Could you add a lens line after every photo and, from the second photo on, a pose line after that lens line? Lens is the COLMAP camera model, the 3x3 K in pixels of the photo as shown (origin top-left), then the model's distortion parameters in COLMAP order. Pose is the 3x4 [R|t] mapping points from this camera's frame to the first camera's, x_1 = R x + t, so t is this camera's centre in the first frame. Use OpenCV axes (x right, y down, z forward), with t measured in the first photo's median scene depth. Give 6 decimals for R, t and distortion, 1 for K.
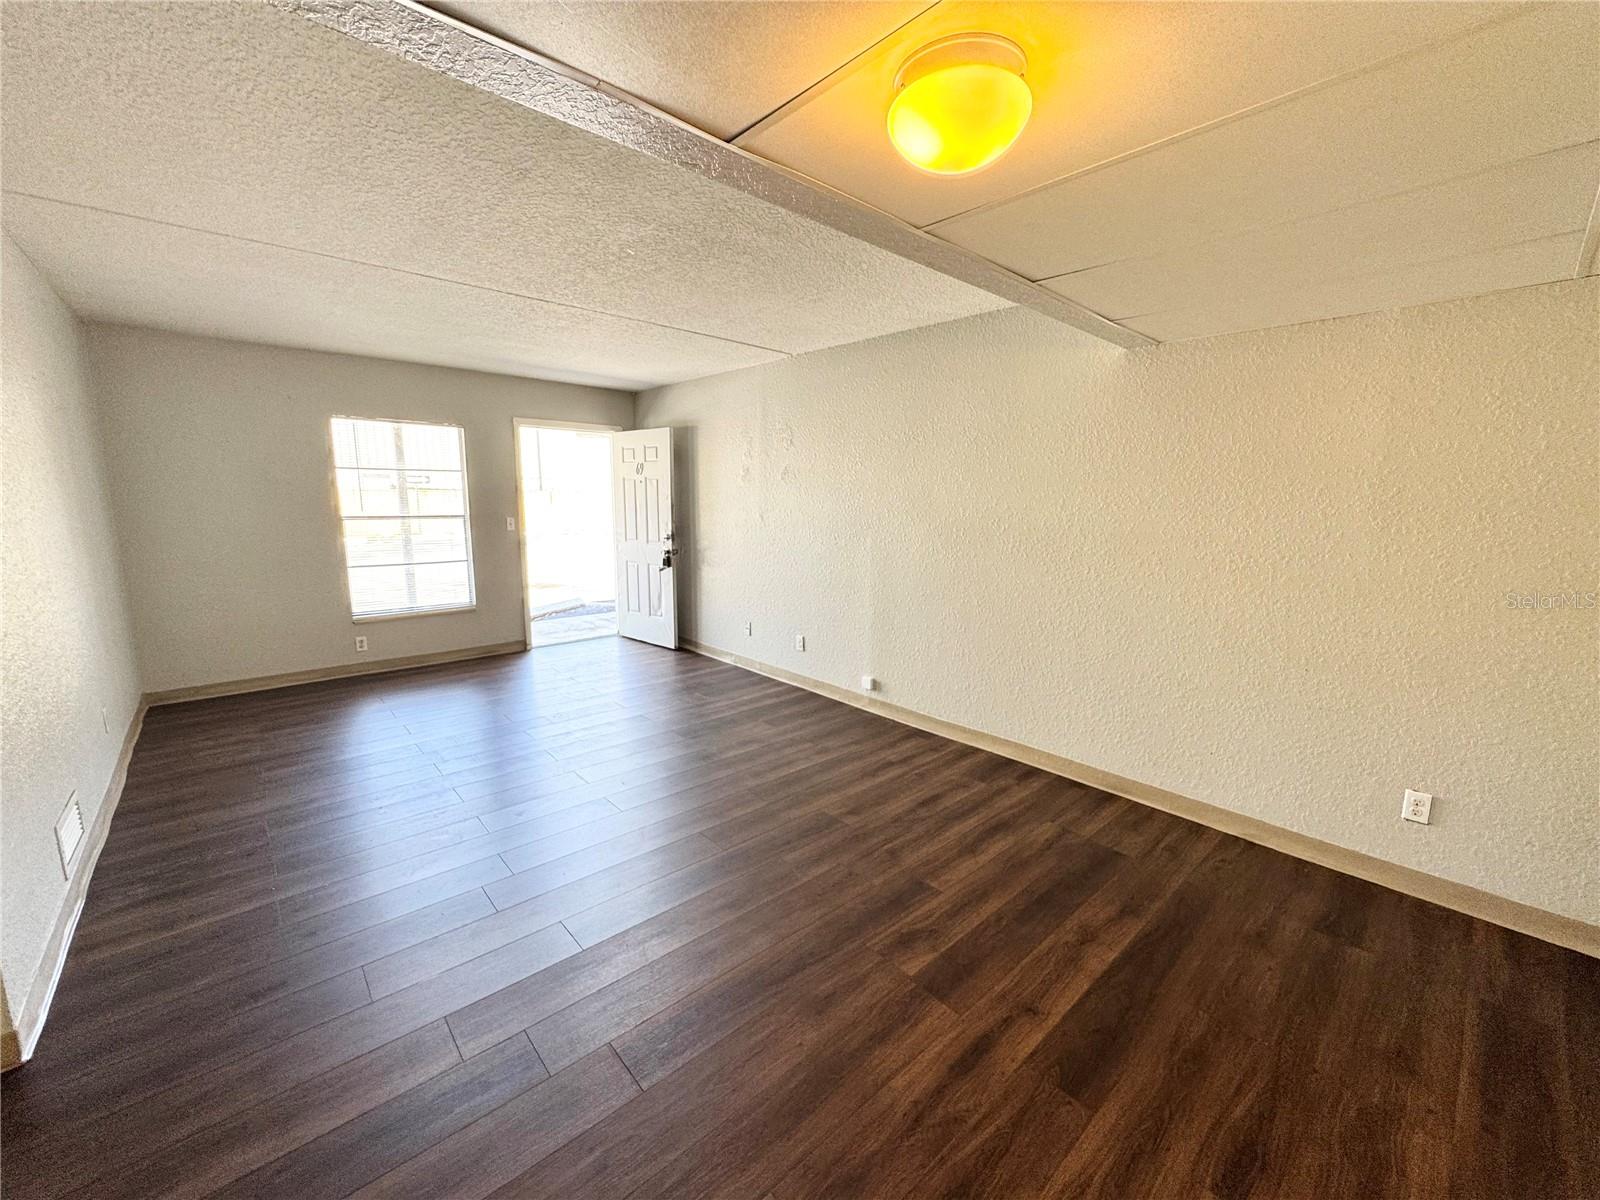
lens RADIAL K [[637.2, 0, 800.7], [0, 637.2, 596.1], [0, 0, 1]] dist [-0.003245, 0.000456]
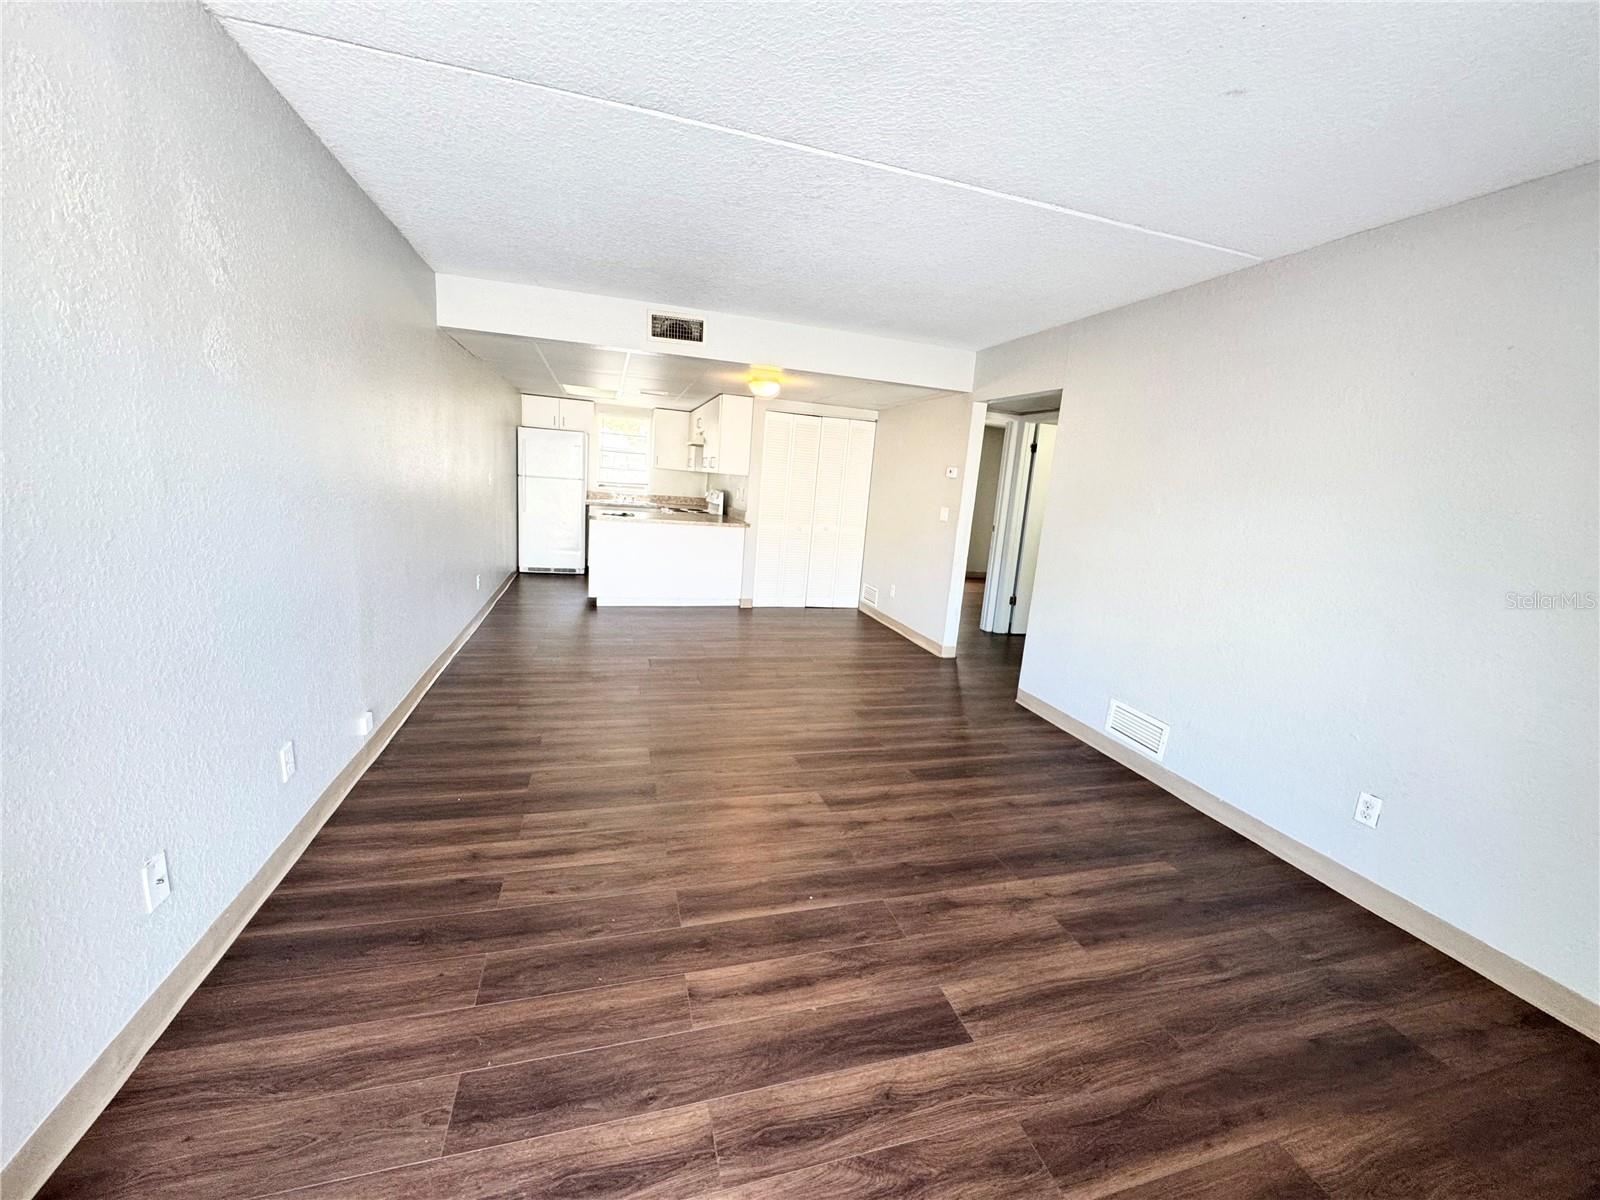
lens RADIAL K [[637.2, 0, 800.7], [0, 637.2, 596.1], [0, 0, 1]] dist [-0.003245, 0.000456]
pose [[-0.900309, -0.154869, 0.406766, -0.537168], [-0.016423, 0.945978, 0.323815, -0.201846], [-0.434941, 0.284853, -0.854216, 1.337364]]
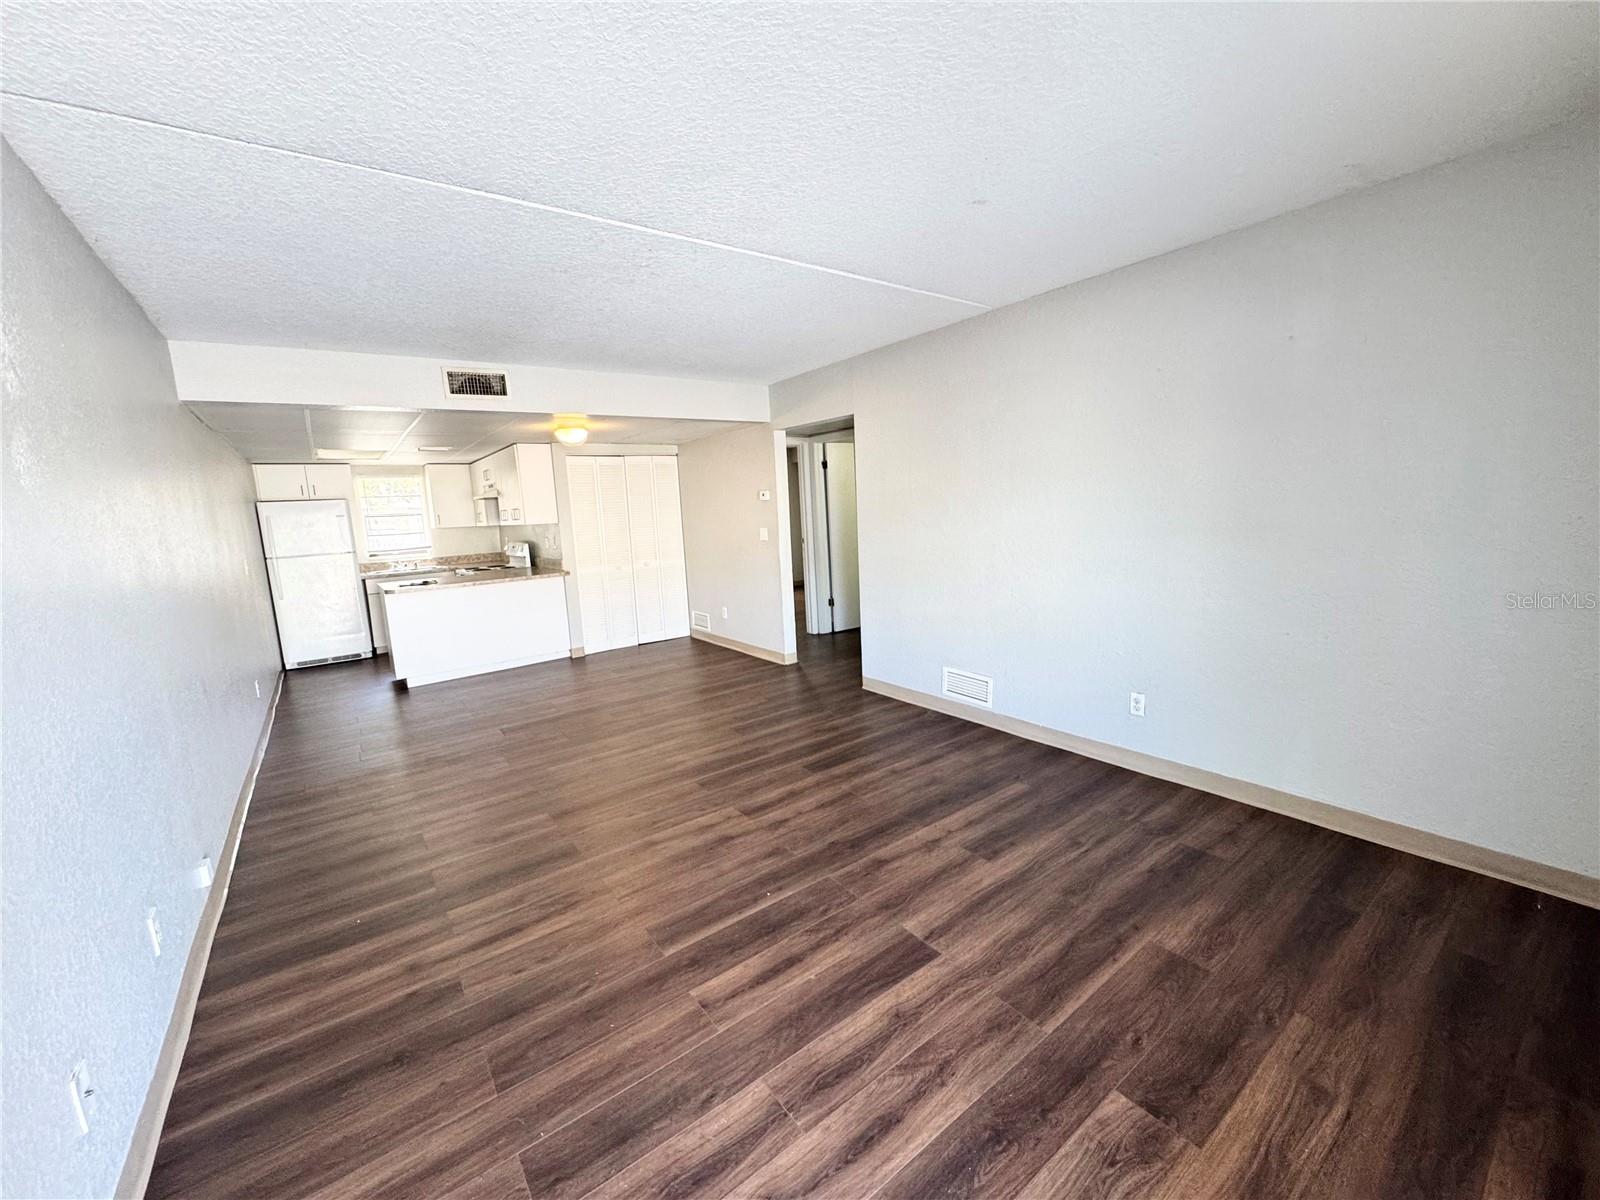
lens RADIAL K [[637.2, 0, 800.7], [0, 637.2, 596.1], [0, 0, 1]] dist [-0.003245, 0.000456]
pose [[-0.994646, 0.026413, 0.099909, -0.466942], [0.055006, 0.953770, 0.295462, -0.223591], [-0.087486, 0.299375, -0.950116, 1.418716]]
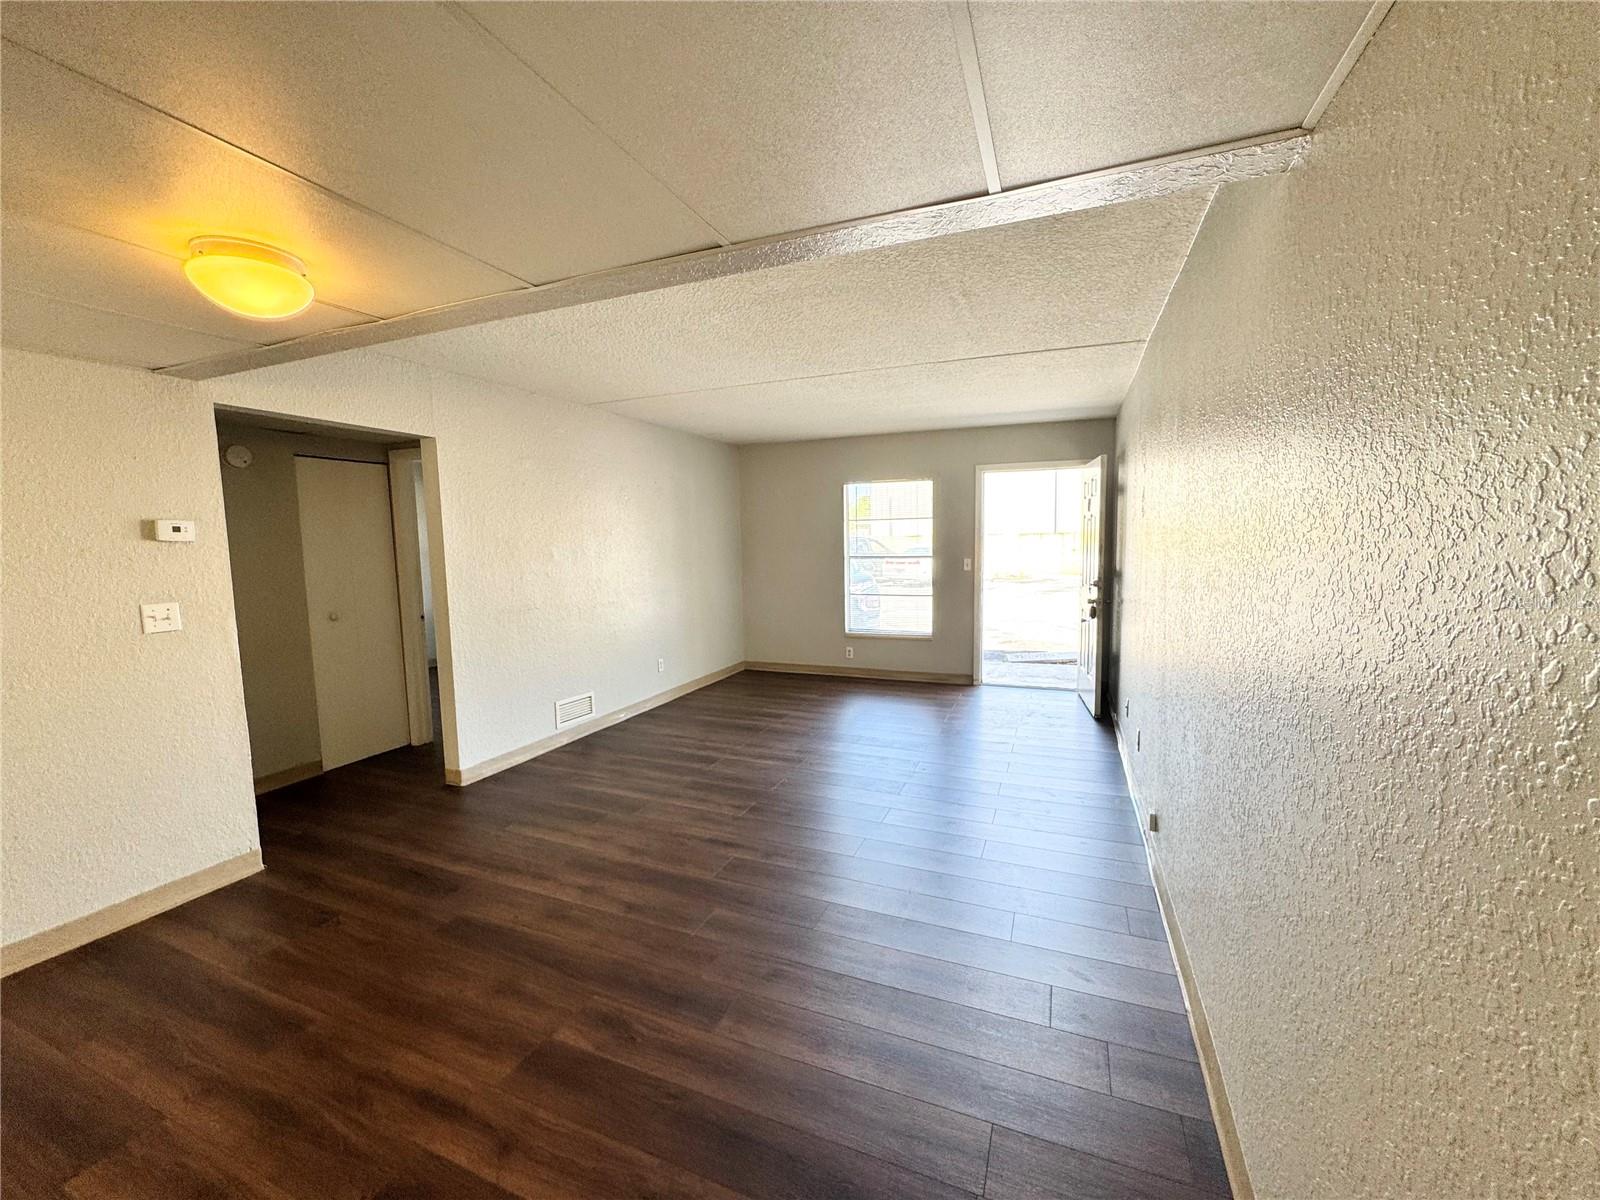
lens RADIAL K [[637.2, 0, 800.7], [0, 637.2, 596.1], [0, 0, 1]] dist [-0.003245, 0.000456]
pose [[0.432150, 0.063631, -0.899554, 0.521143], [-0.119787, 0.992719, 0.012675, -0.053842], [0.893811, 0.102277, 0.436625, 0.382844]]
